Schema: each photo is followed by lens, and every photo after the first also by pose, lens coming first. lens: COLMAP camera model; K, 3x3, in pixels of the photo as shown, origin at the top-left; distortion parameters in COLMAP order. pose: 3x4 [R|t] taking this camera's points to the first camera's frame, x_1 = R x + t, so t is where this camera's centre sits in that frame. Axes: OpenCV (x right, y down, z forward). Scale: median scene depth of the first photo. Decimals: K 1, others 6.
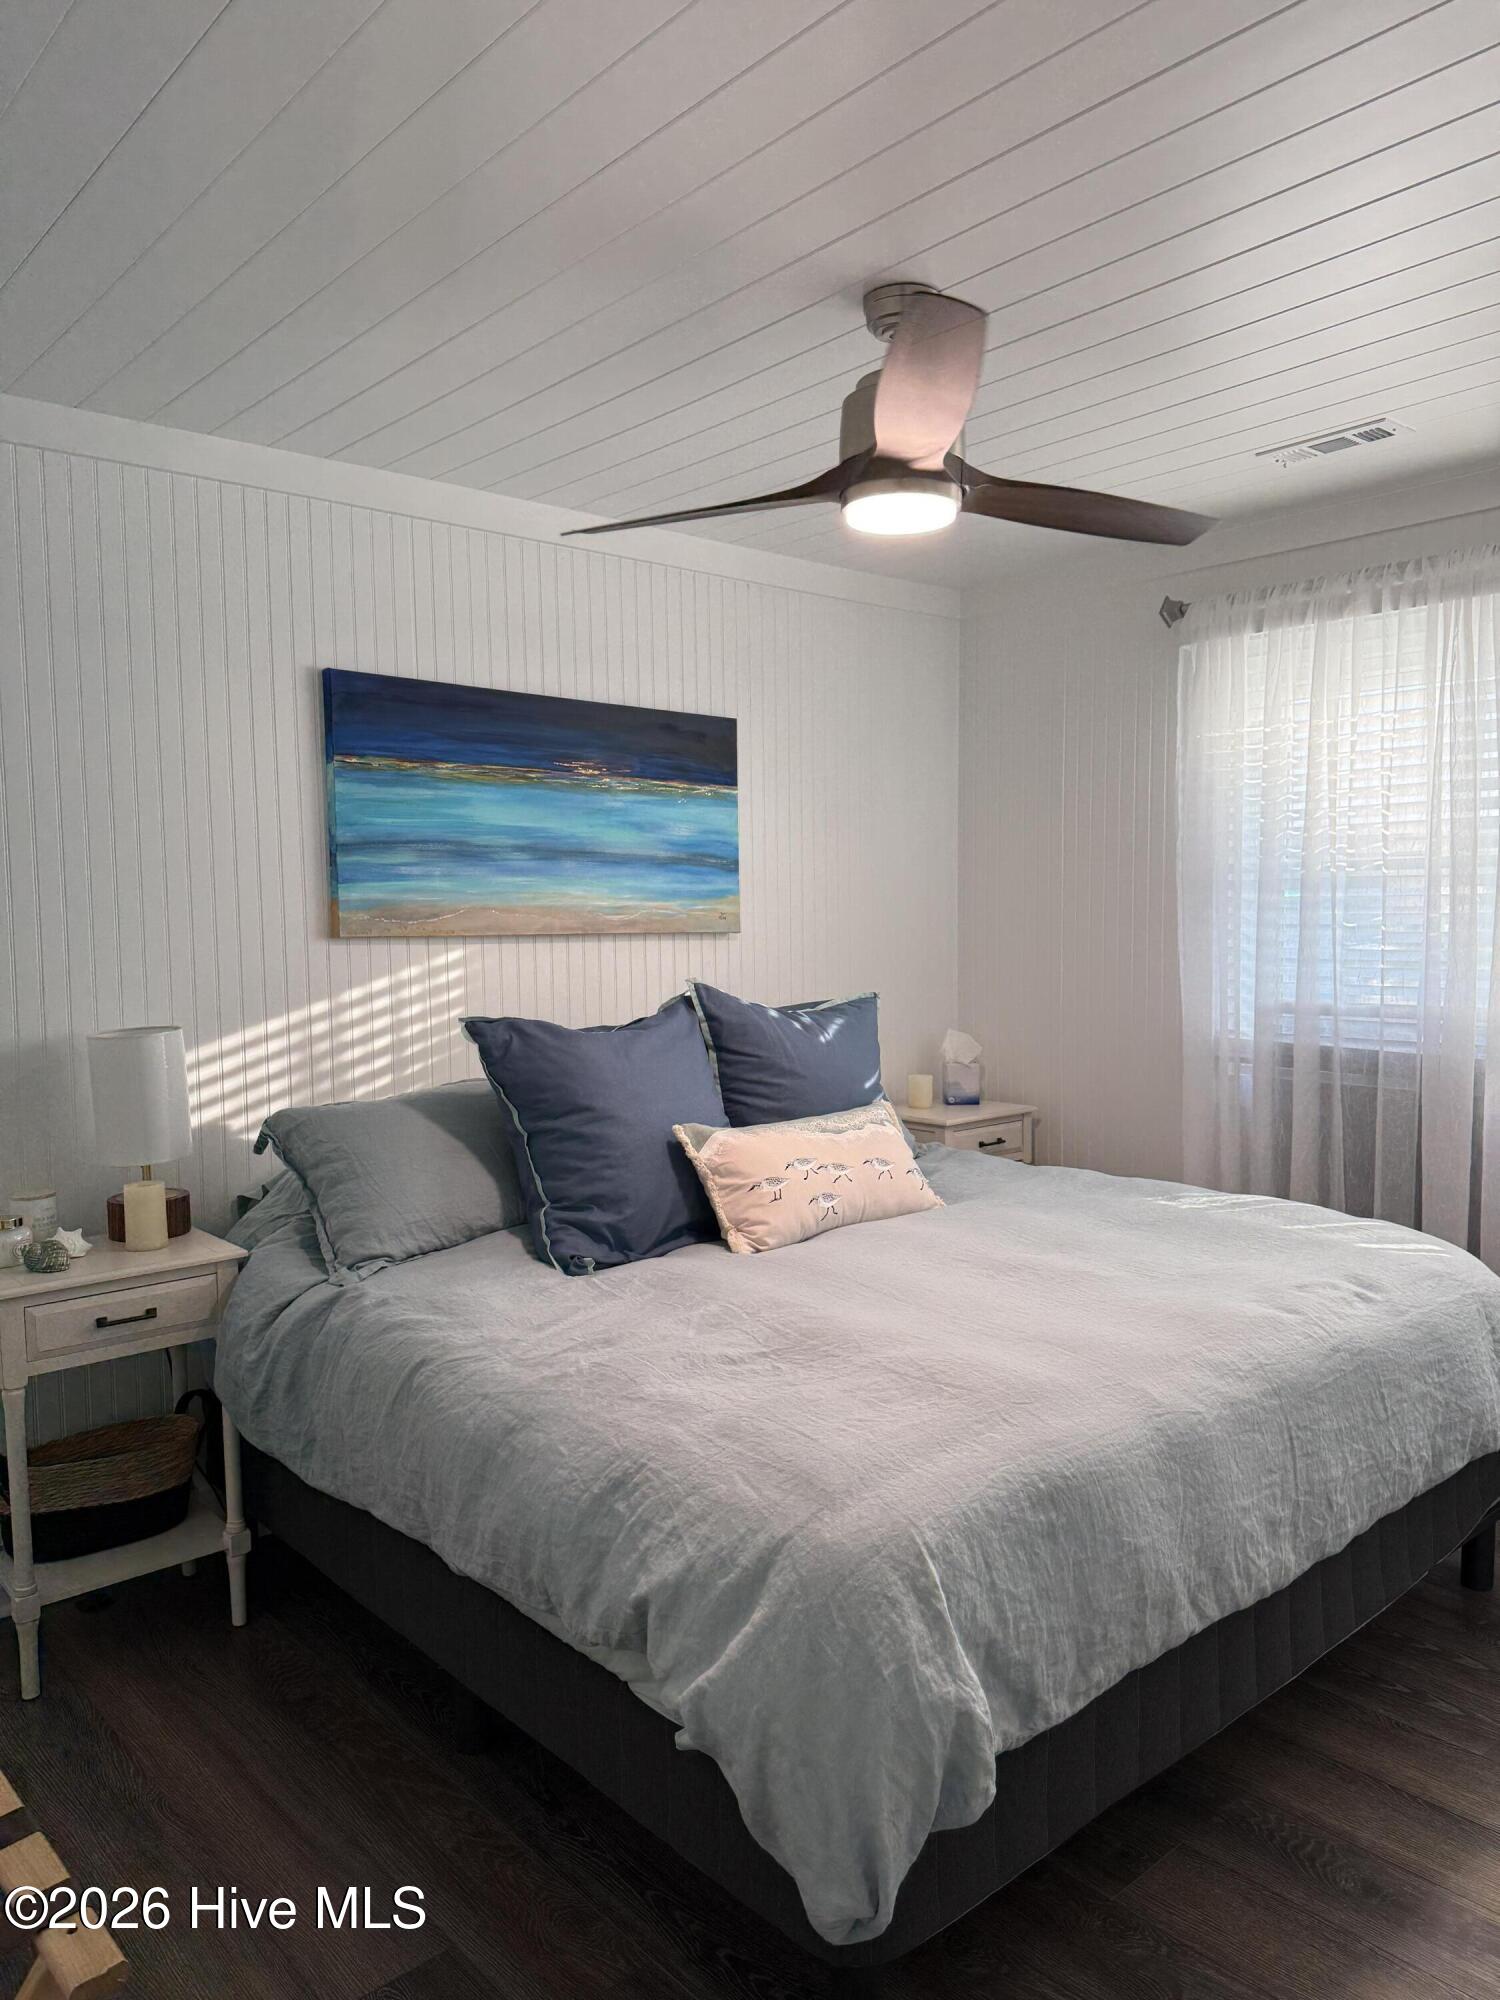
lens RADIAL K [[1411.7, 0, 750.0], [0, 1411.7, 1000.0], [0, 0, 1]] dist [0.109196, -0.002529]
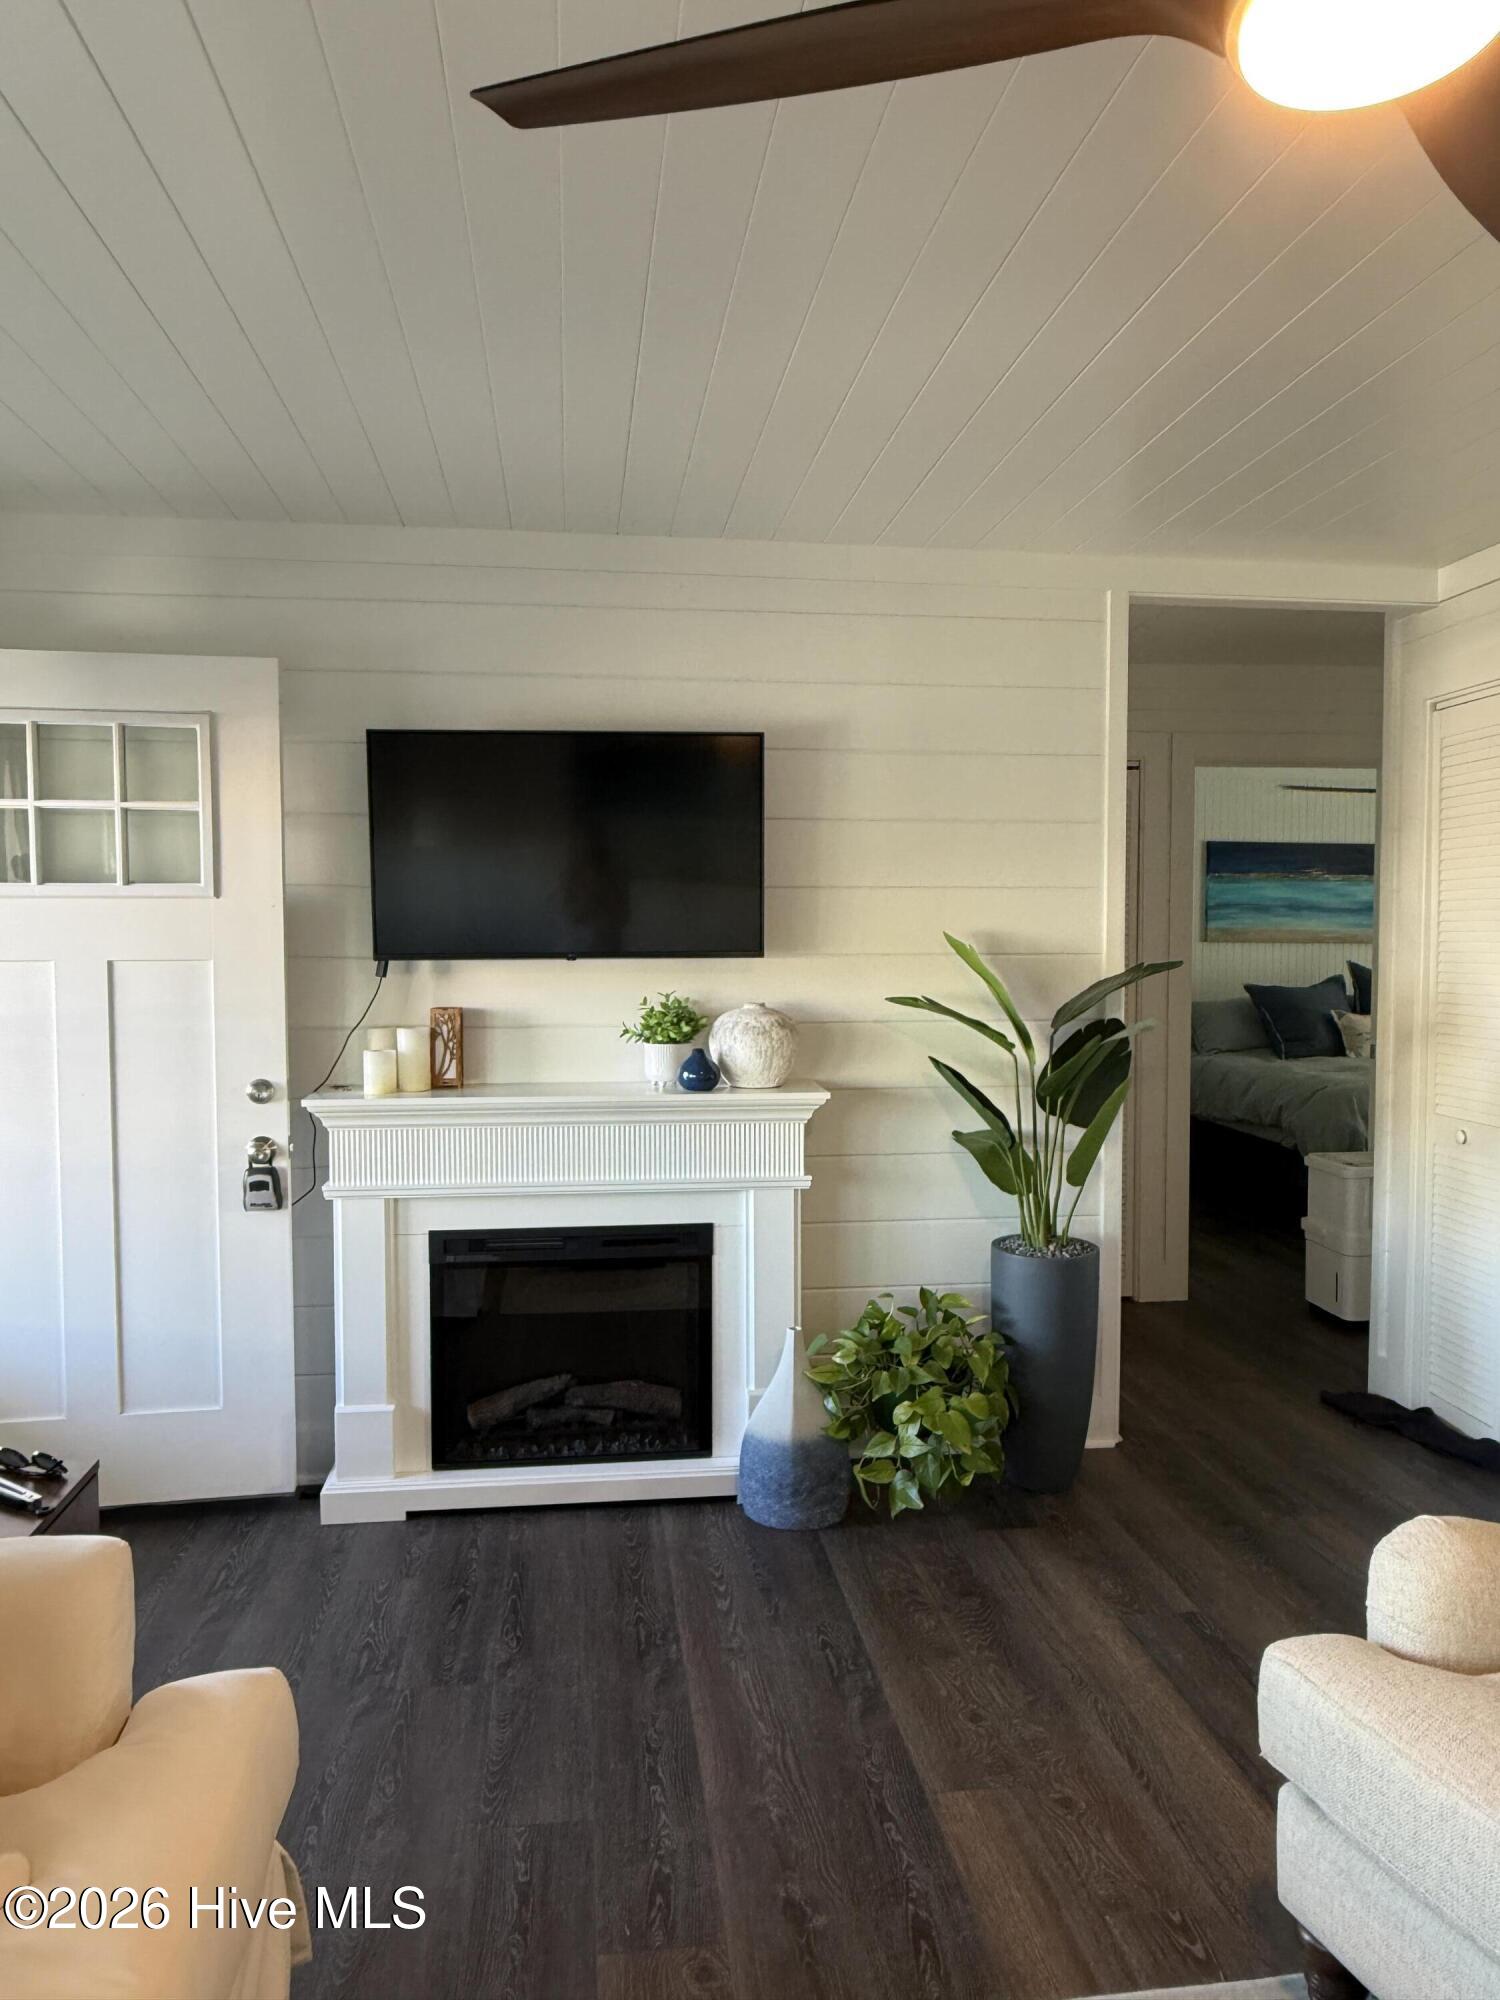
lens RADIAL K [[1365.3, 0, 744.0], [0, 1365.3, 1004.9], [0, 0, 1]] dist [0.002094, -0.001777]
pose [[0.816587, 0.034759, -0.576175, 0.445263], [-0.044447, 0.999008, -0.002726, 0.112133], [0.575508, 0.027836, 0.817322, -1.469616]]
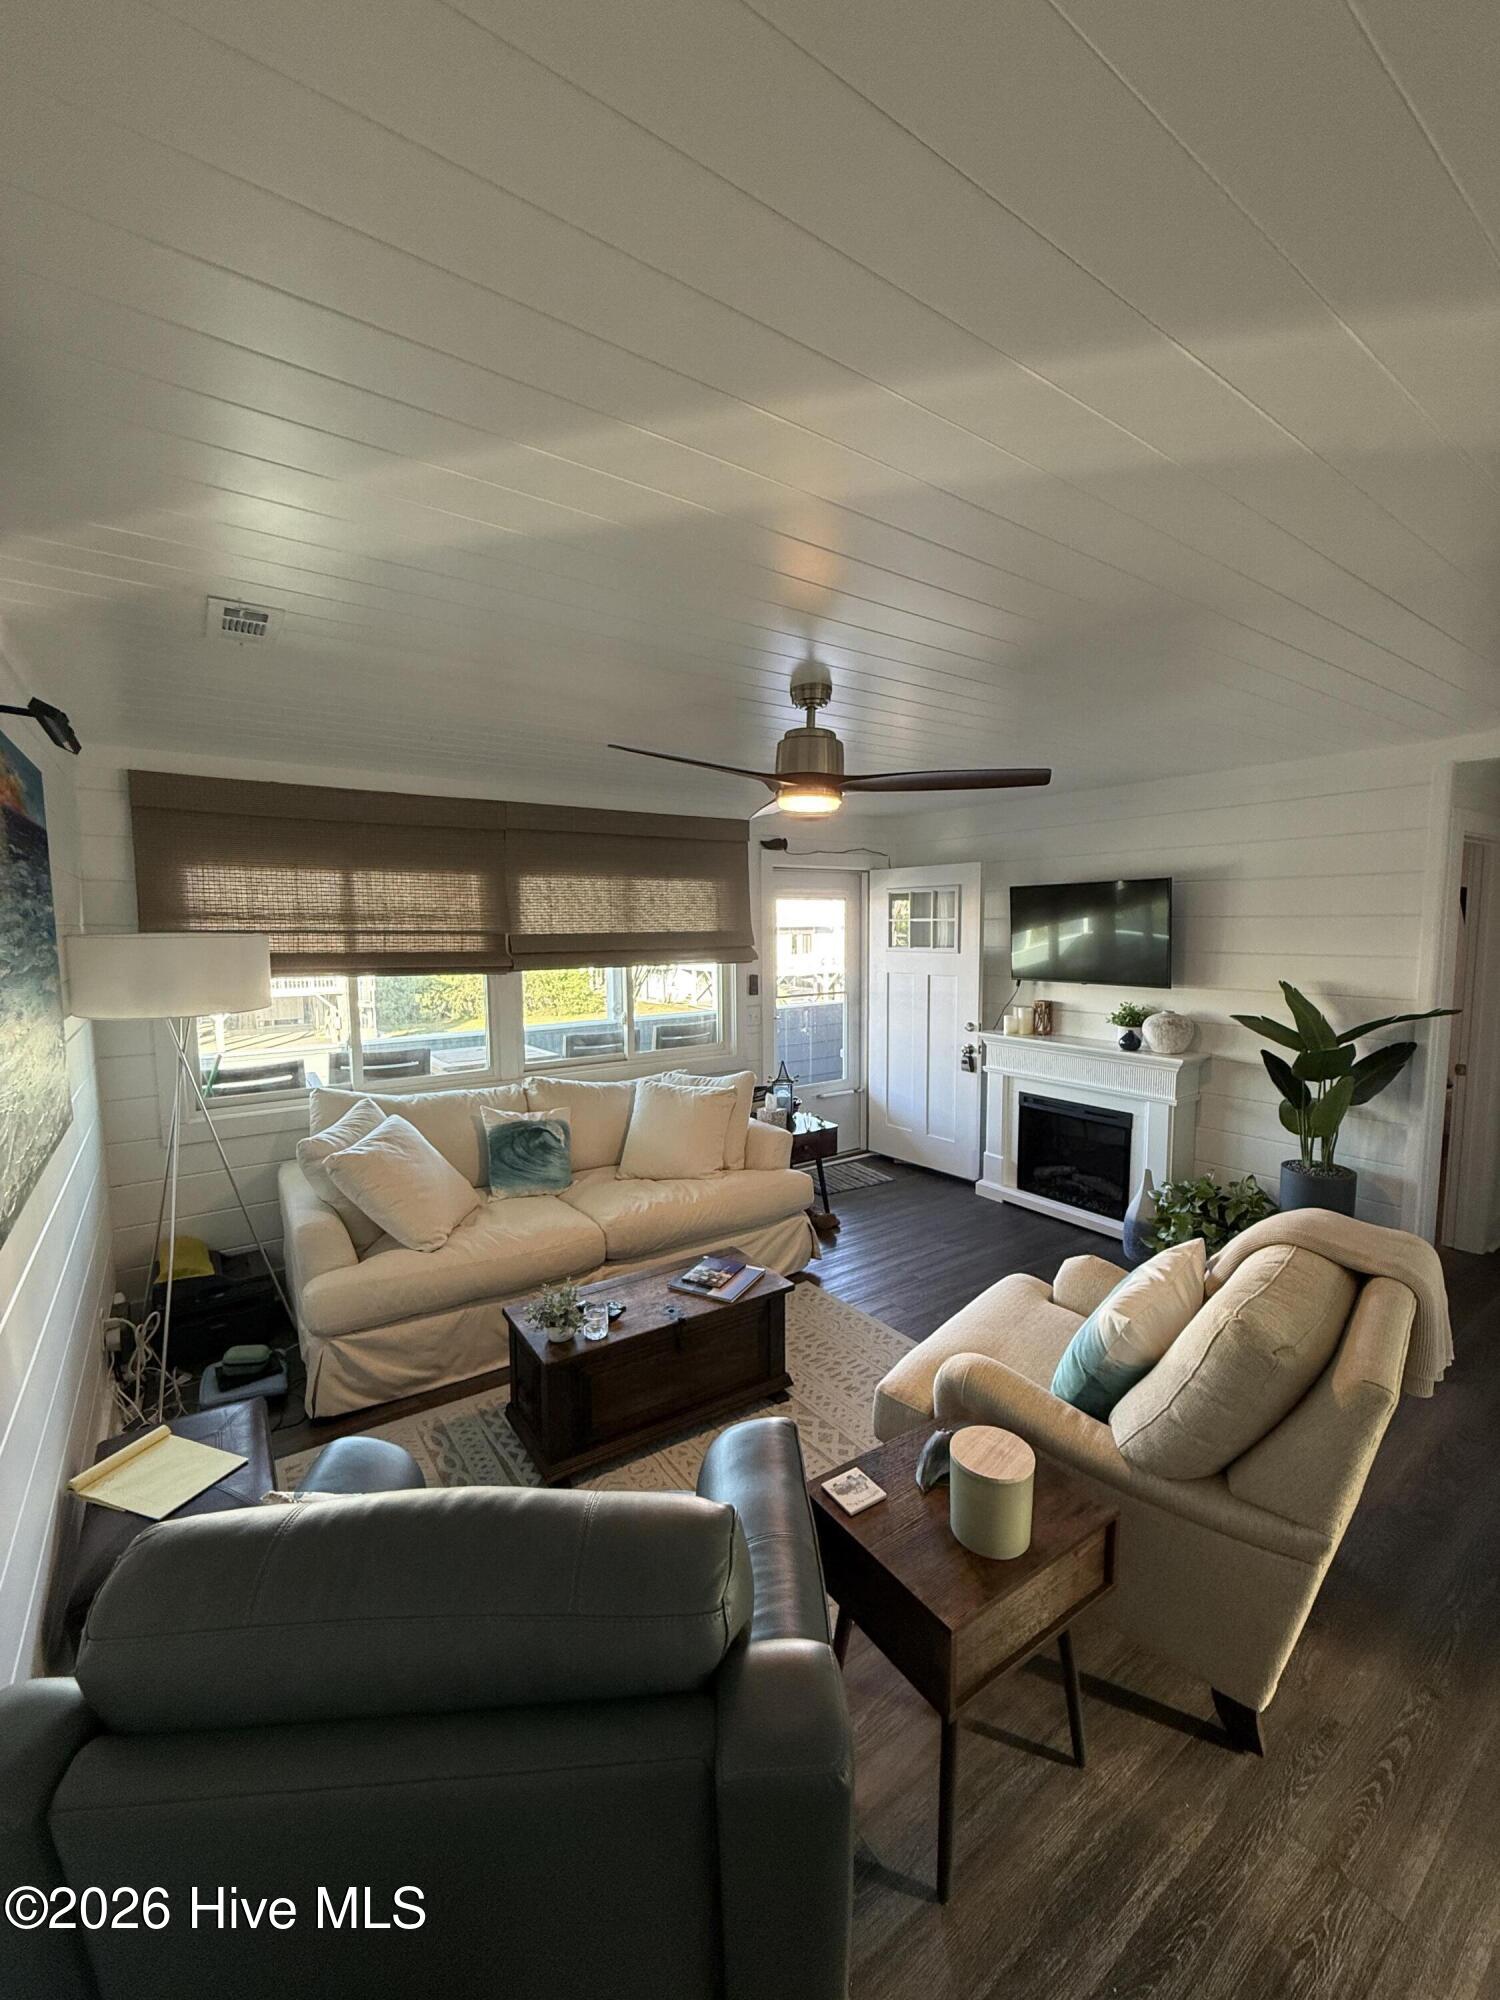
lens RADIAL K [[798.5, 0, 746.5], [0, 798.5, 1000.9], [0, 0, 1]] dist [0.000586, -0.000031]
pose [[-0.128456, 0.104498, -0.986194, 1.072610], [-0.060023, 0.991791, 0.112909, 0.003967], [0.989897, 0.073698, -0.121130, -1.140648]]
